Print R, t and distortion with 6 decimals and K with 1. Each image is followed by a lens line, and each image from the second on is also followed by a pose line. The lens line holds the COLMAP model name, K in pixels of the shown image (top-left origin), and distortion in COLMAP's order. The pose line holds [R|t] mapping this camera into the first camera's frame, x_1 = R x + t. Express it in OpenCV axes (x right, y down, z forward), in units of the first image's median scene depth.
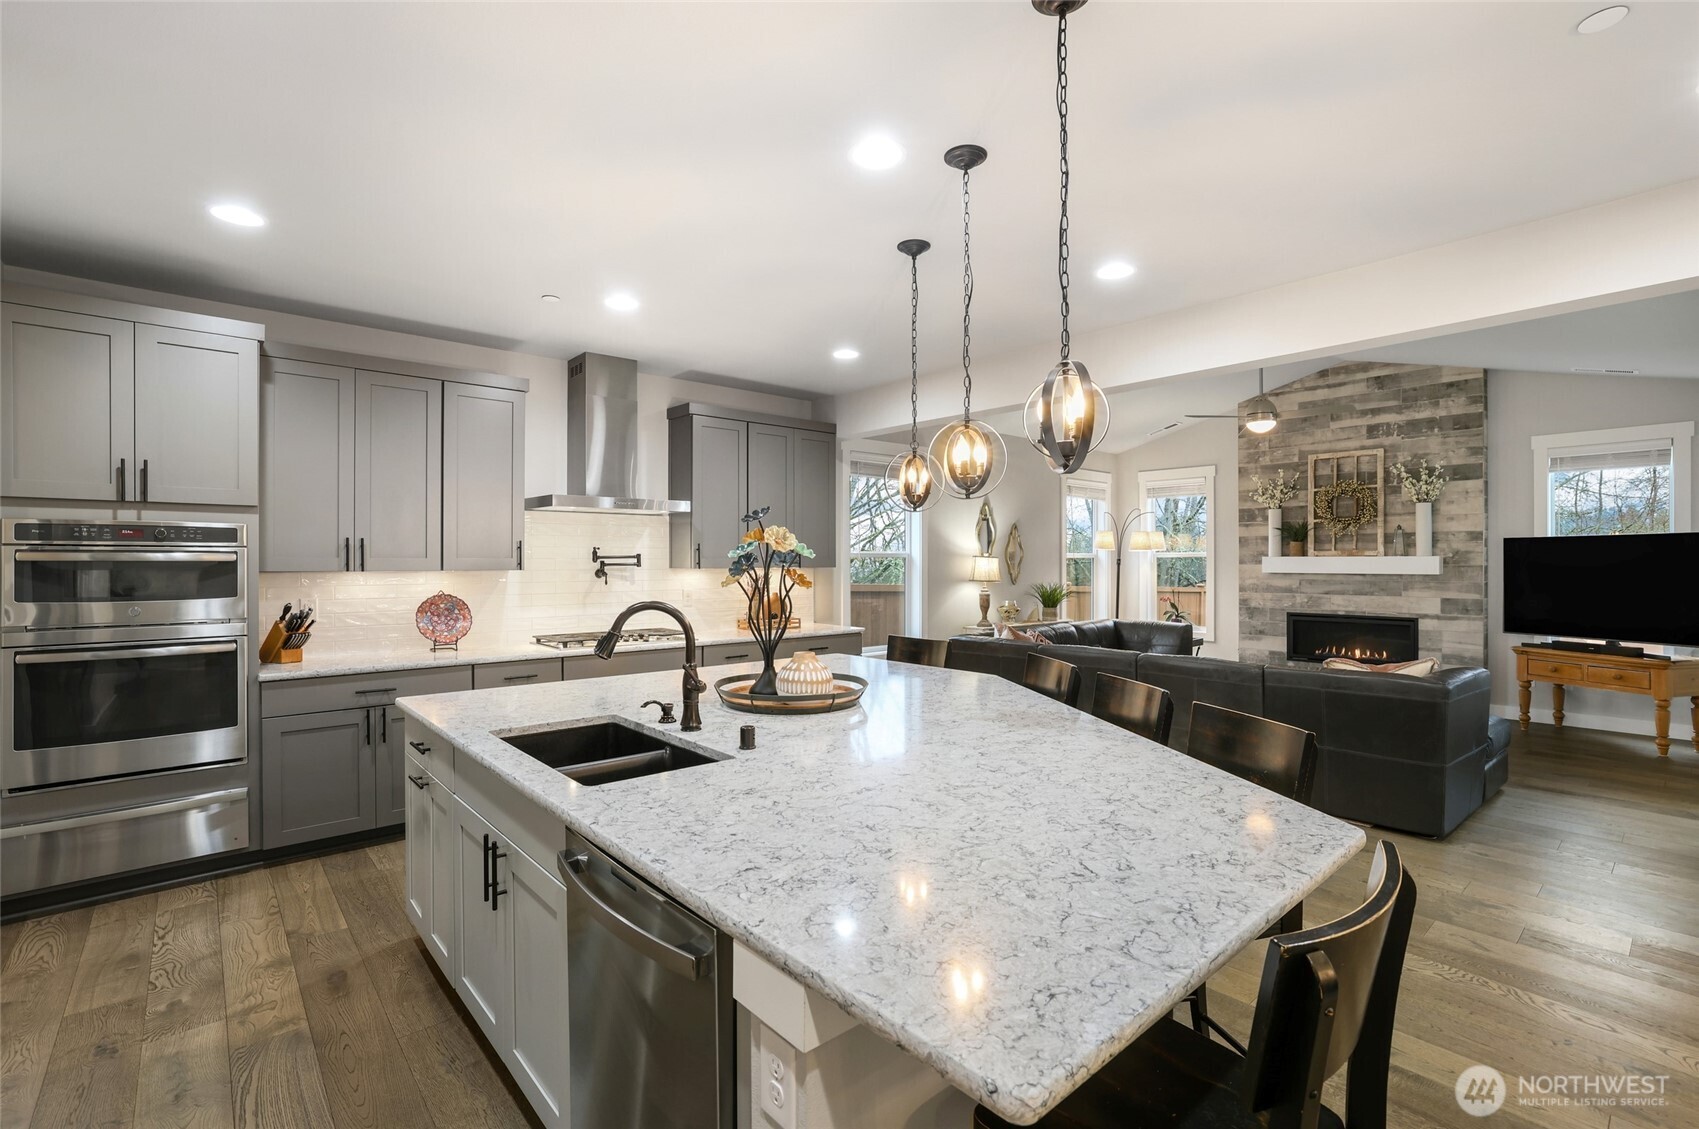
lens RADIAL K [[769.9, 0, 847.0], [0, 769.9, 559.0], [0, 0, 1]] dist [-0.037728, 0.020645]
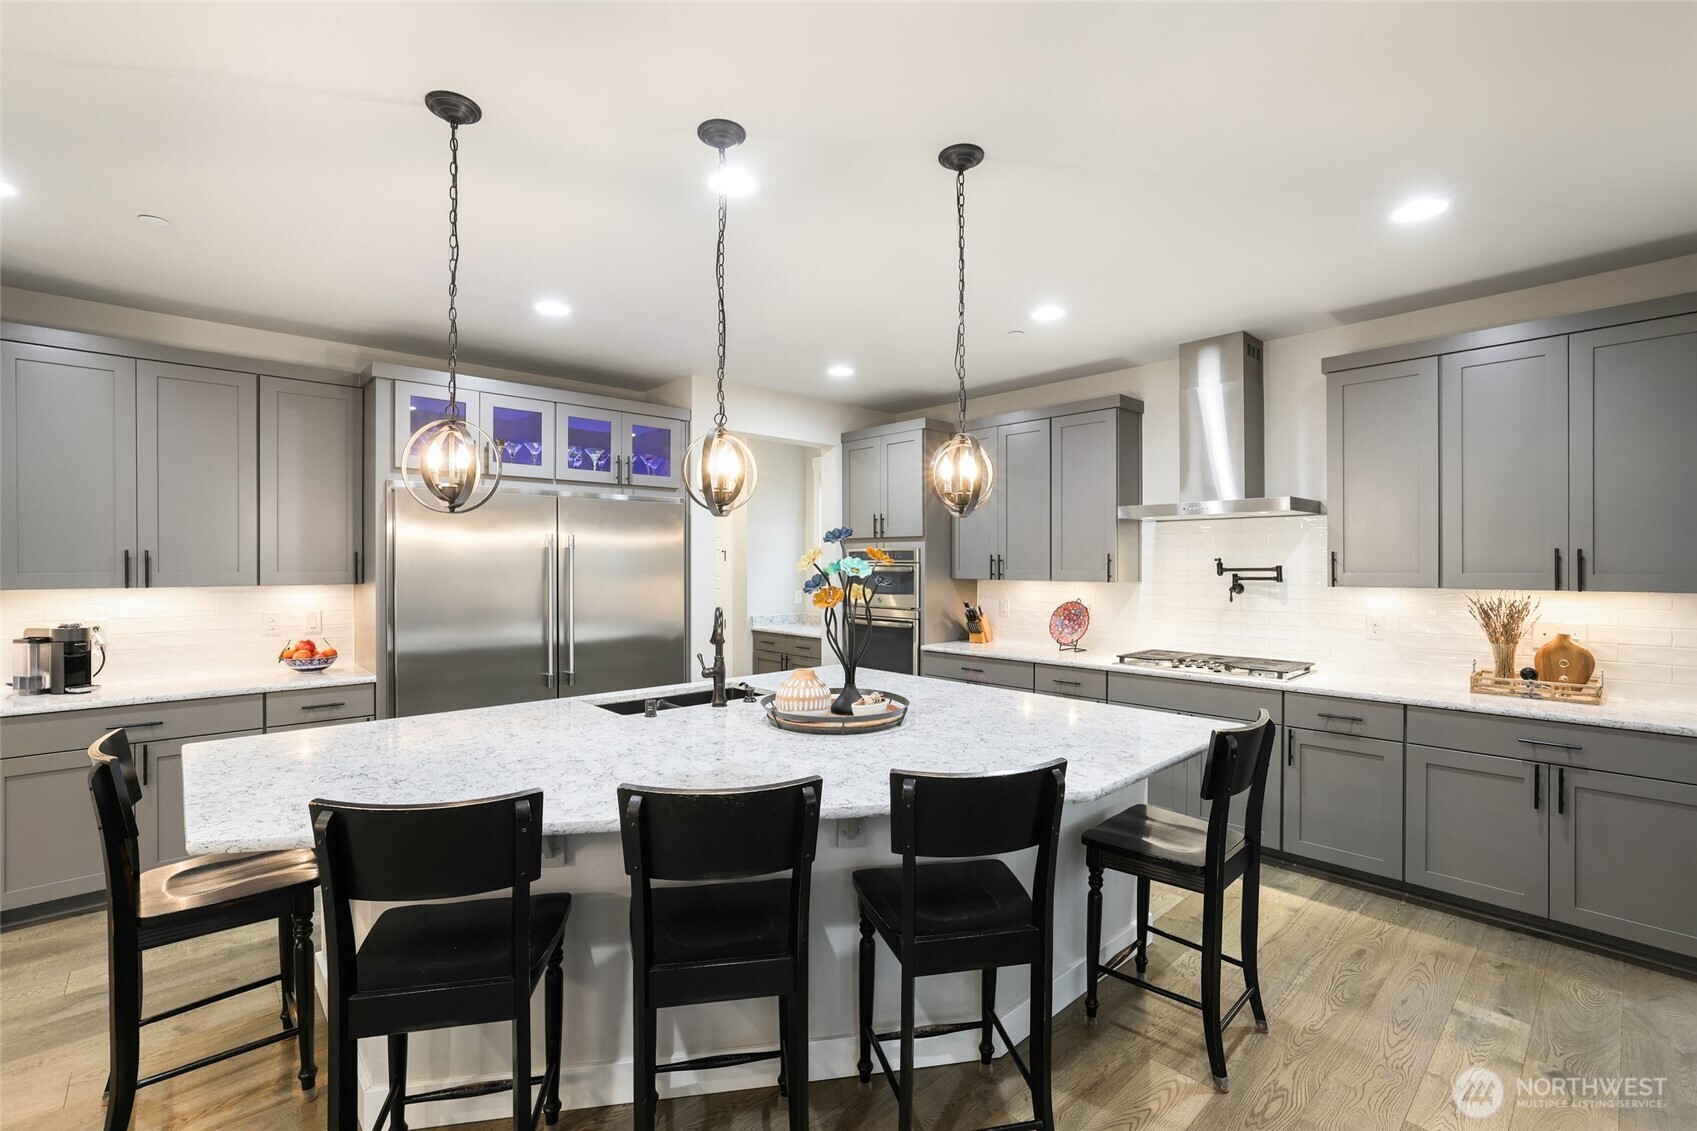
lens RADIAL K [[769.0, 0, 846.0], [0, 769.0, 560.0], [0, 0, 1]] dist [-0.037728, 0.020645]
pose [[-0.001620, -0.003131, -0.999994, 1.017763], [0.001340, 0.999994, -0.003134, -0.021140], [0.999998, -0.001345, -0.001616, 1.096554]]
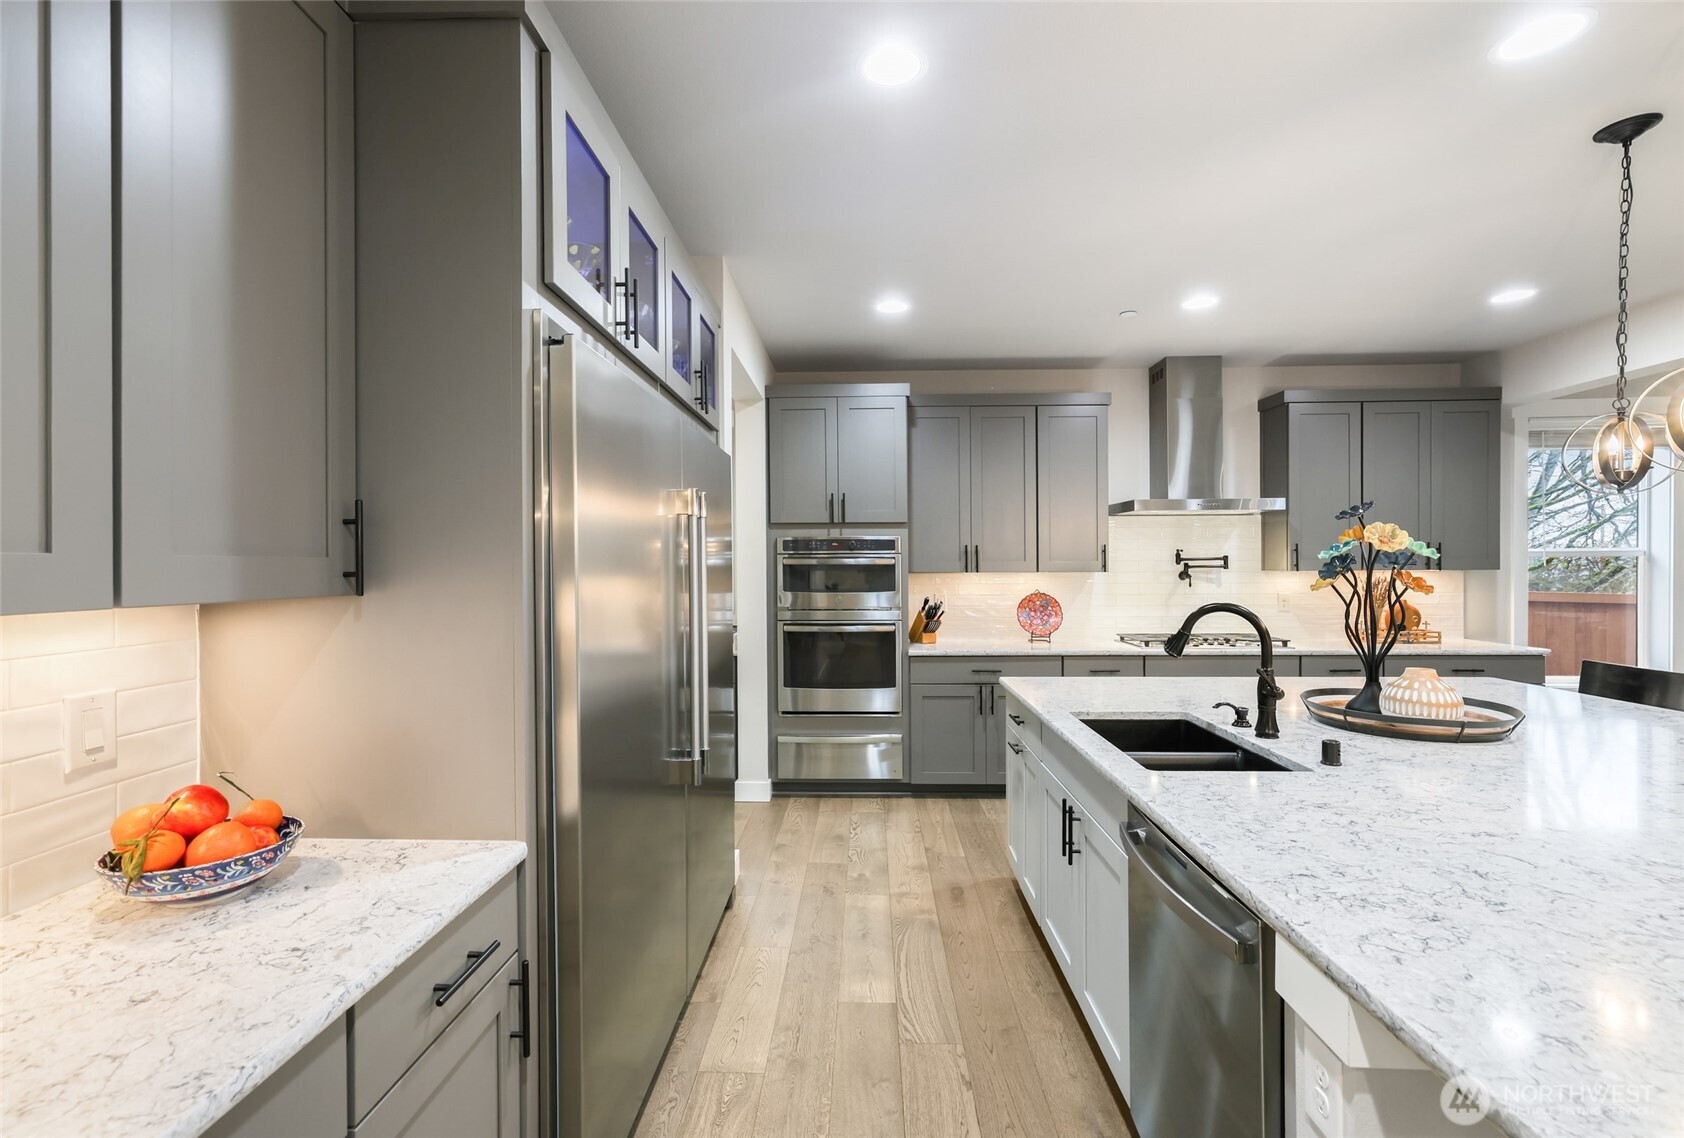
lens RADIAL K [[756.2, 0, 842.0], [0, 756.2, 569.0], [0, 0, 1]] dist [-0.000376, 0.000089]
pose [[0.732261, 0.001200, -0.681023, 0.046033], [0.005587, 0.999954, 0.007769, 0.000271], [0.681001, -0.009494, 0.732221, -0.052994]]
